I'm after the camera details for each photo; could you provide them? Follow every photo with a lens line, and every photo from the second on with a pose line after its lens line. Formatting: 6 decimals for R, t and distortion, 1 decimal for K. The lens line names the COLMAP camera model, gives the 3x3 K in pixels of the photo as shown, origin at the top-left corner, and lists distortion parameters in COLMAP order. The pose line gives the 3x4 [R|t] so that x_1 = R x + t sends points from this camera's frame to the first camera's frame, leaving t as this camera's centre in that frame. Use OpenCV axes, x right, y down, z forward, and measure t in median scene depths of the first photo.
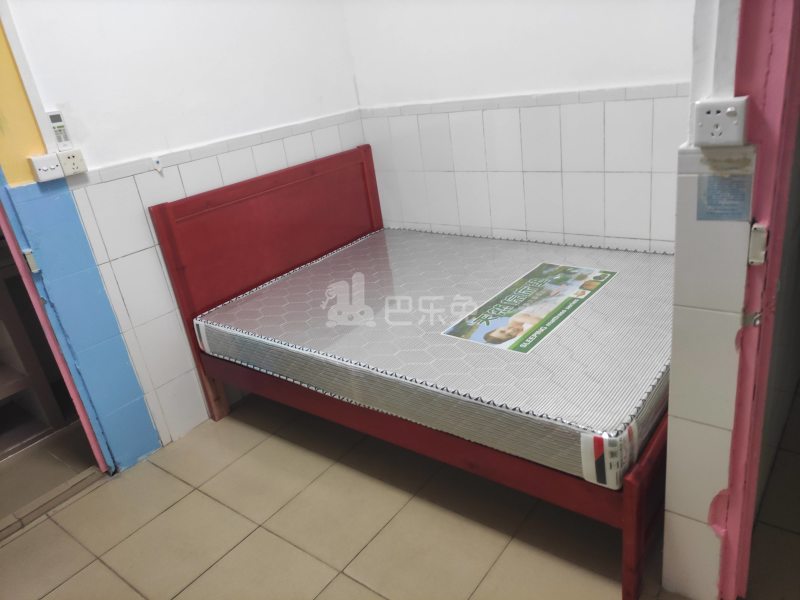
lens RADIAL K [[591.3, 0, 404.8], [0, 591.3, 299.7], [0, 0, 1]] dist [0.048751, -0.038390]
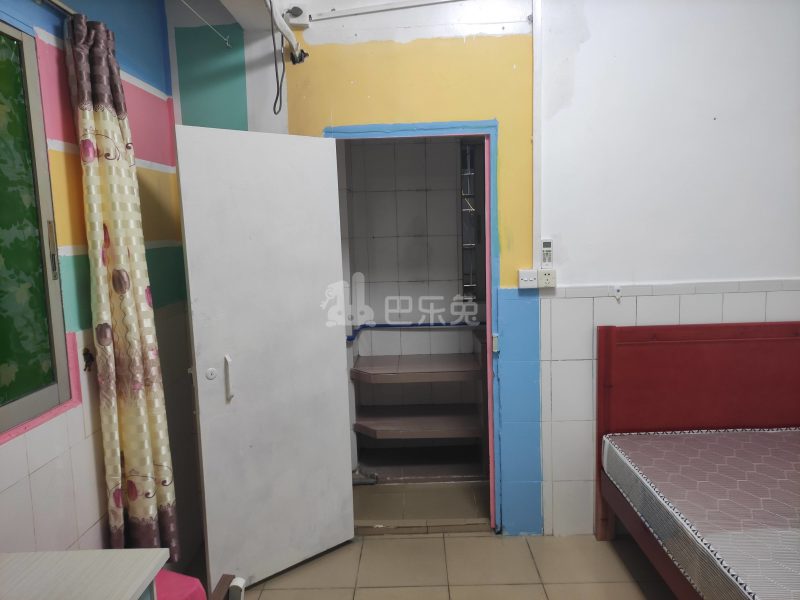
lens RADIAL K [[591.3, 0, 404.8], [0, 591.3, 299.7], [0, 0, 1]] dist [0.048751, -0.038390]
pose [[0.603569, 0.205254, -0.770438, 0.208589], [-0.350239, 0.936329, -0.024931, -0.043908], [0.716266, 0.284885, 0.637027, -0.002075]]
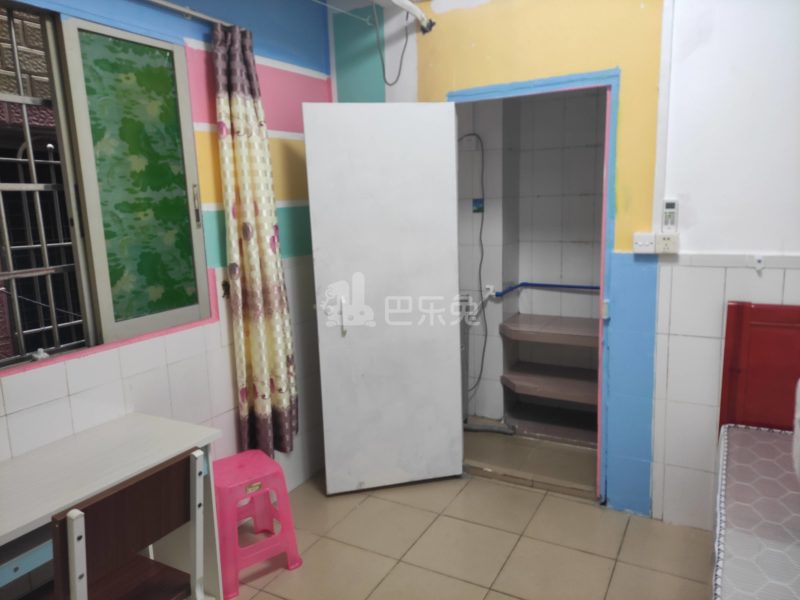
lens RADIAL K [[579.9, 0, 406.4], [0, 579.9, 300.3], [0, 0, 1]] dist [0.053455, -0.033372]
pose [[0.165788, 0.297245, -0.940298, 0.389379], [-0.369381, 0.902797, 0.220263, -0.169128], [0.914370, 0.310811, 0.259470, 0.251861]]
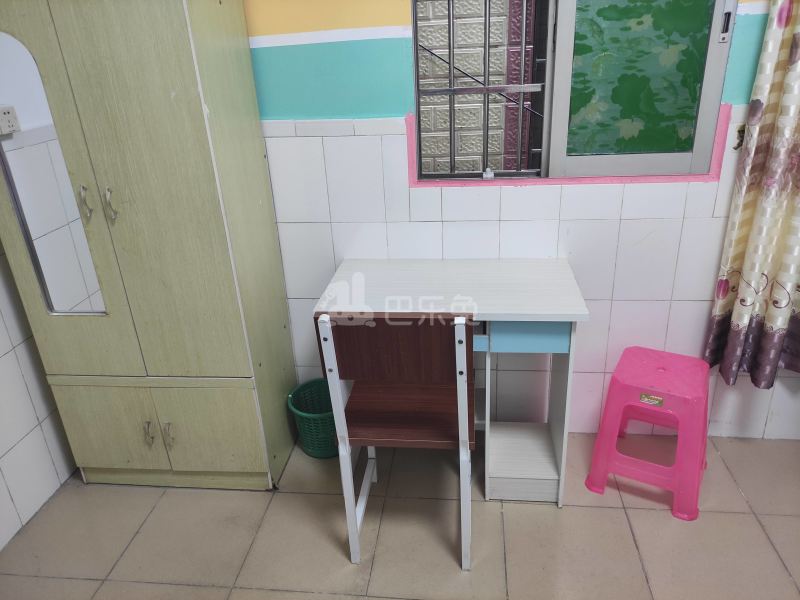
lens RADIAL K [[591.3, 0, 404.8], [0, 591.3, 299.7], [0, 0, 1]] dist [0.048751, -0.038390]
pose [[-0.836571, 0.368258, -0.405630, 0.086351], [-0.055670, 0.679418, 0.731636, -0.222707], [0.545023, 0.634647, -0.547880, 0.521734]]
